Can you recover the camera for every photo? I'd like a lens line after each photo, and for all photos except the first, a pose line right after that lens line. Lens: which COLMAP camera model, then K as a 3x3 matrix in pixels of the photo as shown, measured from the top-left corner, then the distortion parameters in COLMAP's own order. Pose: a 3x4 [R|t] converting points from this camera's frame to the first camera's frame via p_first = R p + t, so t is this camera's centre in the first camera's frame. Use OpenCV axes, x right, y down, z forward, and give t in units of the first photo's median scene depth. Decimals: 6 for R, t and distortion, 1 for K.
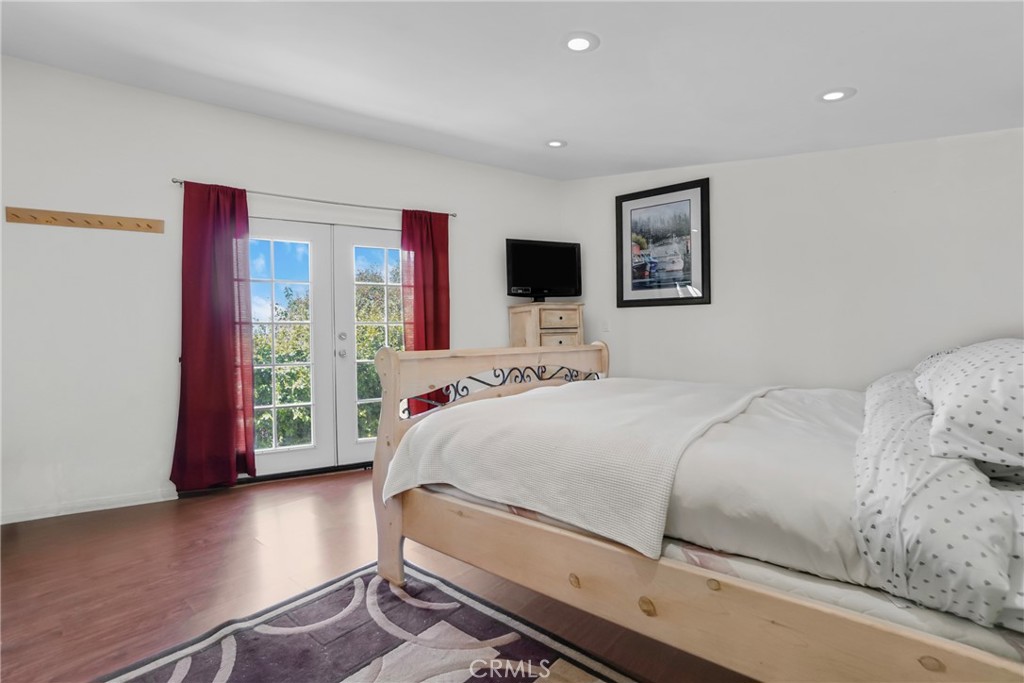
lens RADIAL K [[469.6, 0, 510.6], [0, 469.6, 348.5], [0, 0, 1]] dist [-0.058590, 0.018079]
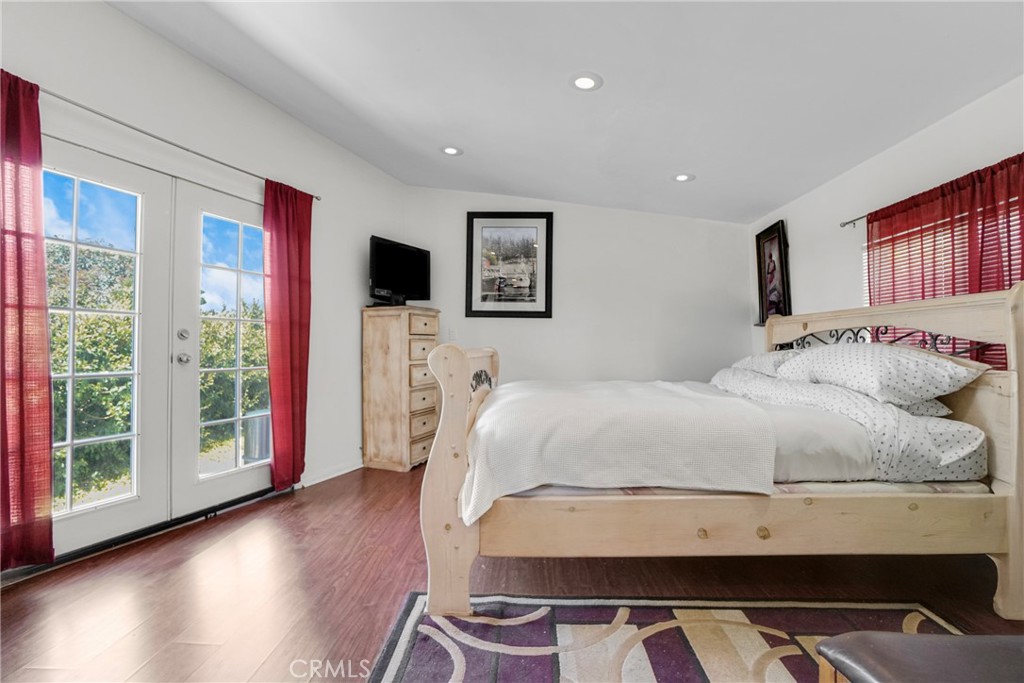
lens RADIAL K [[469.6, 0, 510.6], [0, 469.6, 348.5], [0, 0, 1]] dist [-0.058590, 0.018079]
pose [[0.776983, 0.015085, 0.629341, -0.395934], [0.004796, 0.999542, -0.029880, 0.016857], [-0.629504, 0.026235, 0.776554, 0.136162]]
